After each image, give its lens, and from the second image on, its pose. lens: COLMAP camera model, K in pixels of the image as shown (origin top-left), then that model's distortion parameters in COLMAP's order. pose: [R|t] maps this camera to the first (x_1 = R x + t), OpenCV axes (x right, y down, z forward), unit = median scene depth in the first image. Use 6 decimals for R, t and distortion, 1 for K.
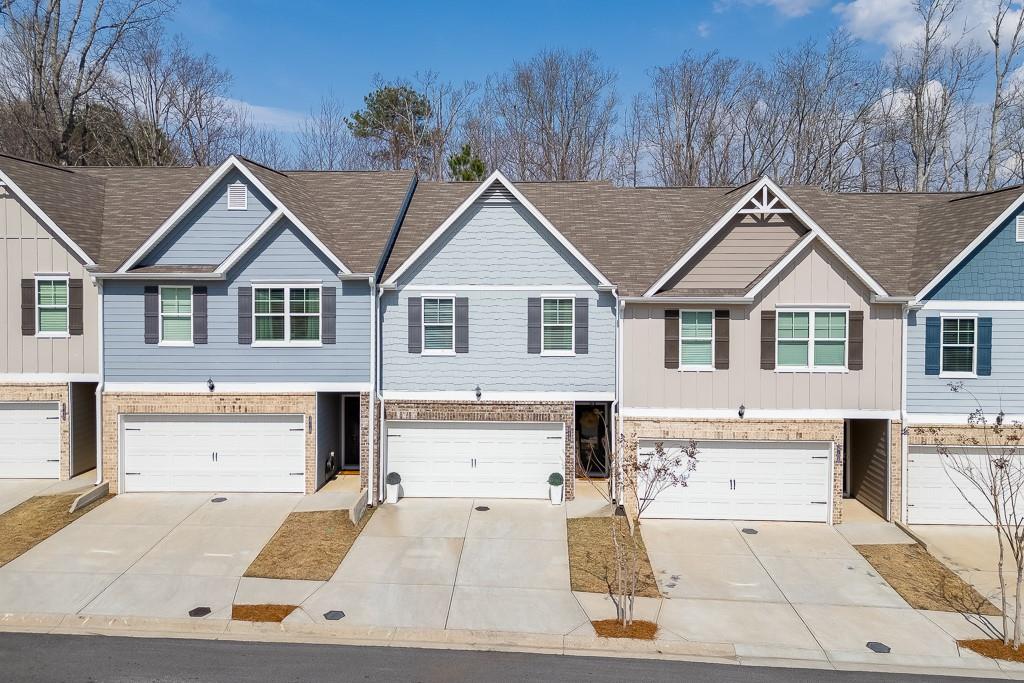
lens RADIAL K [[771.7, 0, 512.9], [0, 771.7, 294.5], [0, 0, 1]] dist [0.080346, -0.071366]
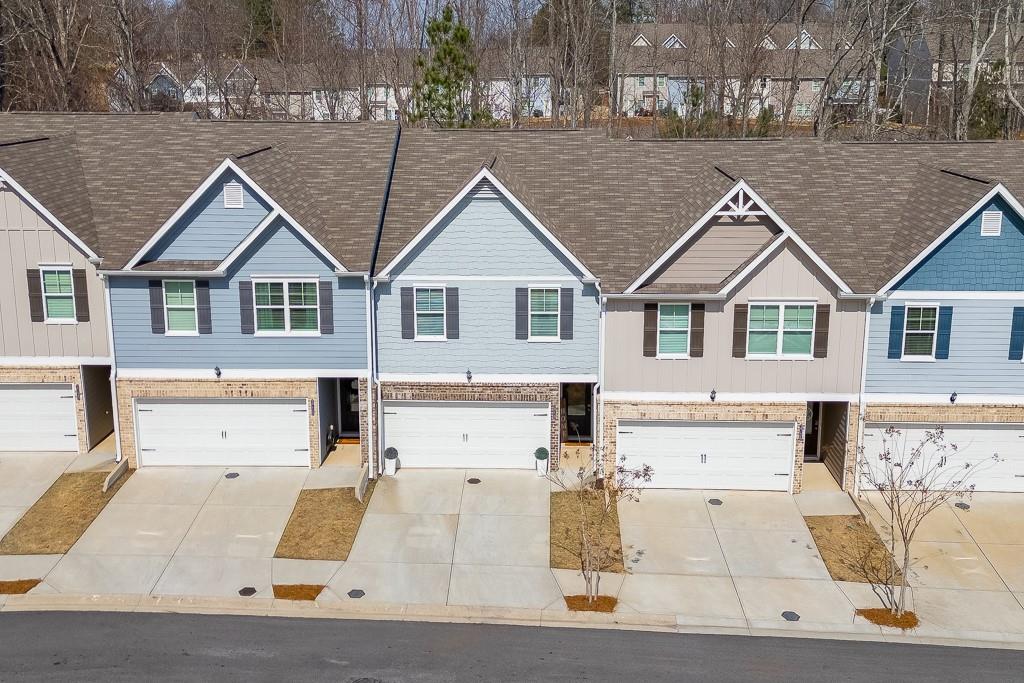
lens RADIAL K [[1024.0, 0, 512.4], [0, 1024.0, 274.5], [0, 0, 1]] dist [0.132267, -0.243488]
pose [[0.999979, -0.004872, 0.004373, 0.009531], [0.003999, 0.983469, 0.181033, -0.270107], [-0.005183, -0.181012, 0.983467, -0.368044]]
